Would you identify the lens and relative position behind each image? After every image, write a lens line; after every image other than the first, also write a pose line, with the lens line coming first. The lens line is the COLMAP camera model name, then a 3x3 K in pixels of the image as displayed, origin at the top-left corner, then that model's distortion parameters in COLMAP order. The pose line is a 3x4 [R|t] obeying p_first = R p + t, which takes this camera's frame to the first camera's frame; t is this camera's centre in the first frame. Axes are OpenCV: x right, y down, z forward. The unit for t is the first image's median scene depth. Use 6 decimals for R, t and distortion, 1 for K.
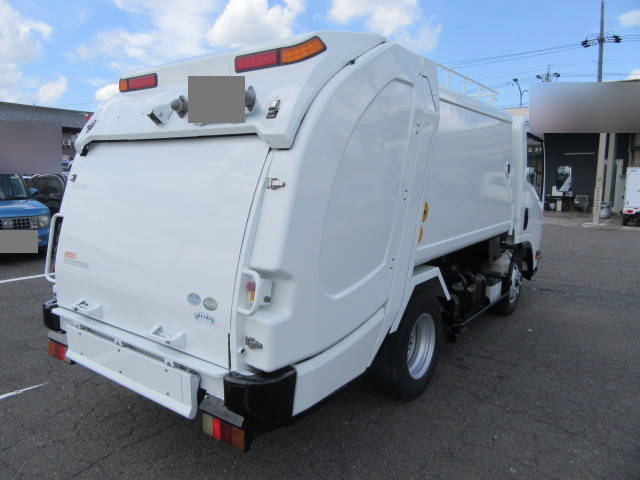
lens RADIAL K [[469.8, 0, 320.0], [0, 469.8, 240.0], [0, 0, 1]] dist [-0.003905, -0.003377]
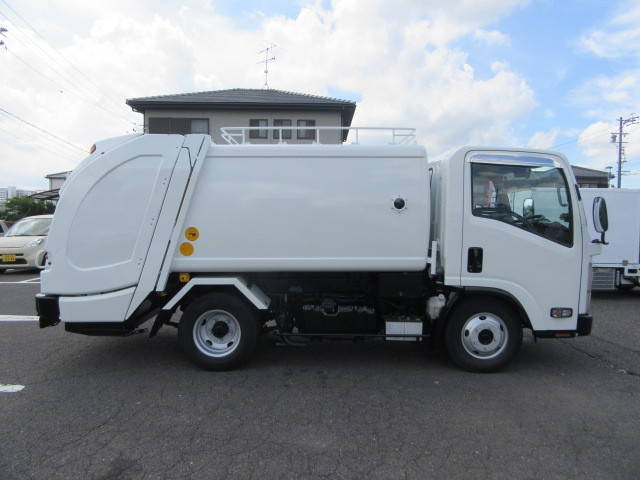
lens RADIAL K [[469.8, 0, 320.0], [0, 469.8, 240.0], [0, 0, 1]] dist [-0.003905, -0.003377]
pose [[0.603486, 0.023418, -0.797030, 1.434248], [-0.109094, 0.992594, -0.053439, -0.004496], [0.789876, 0.119201, 0.601571, 0.368277]]
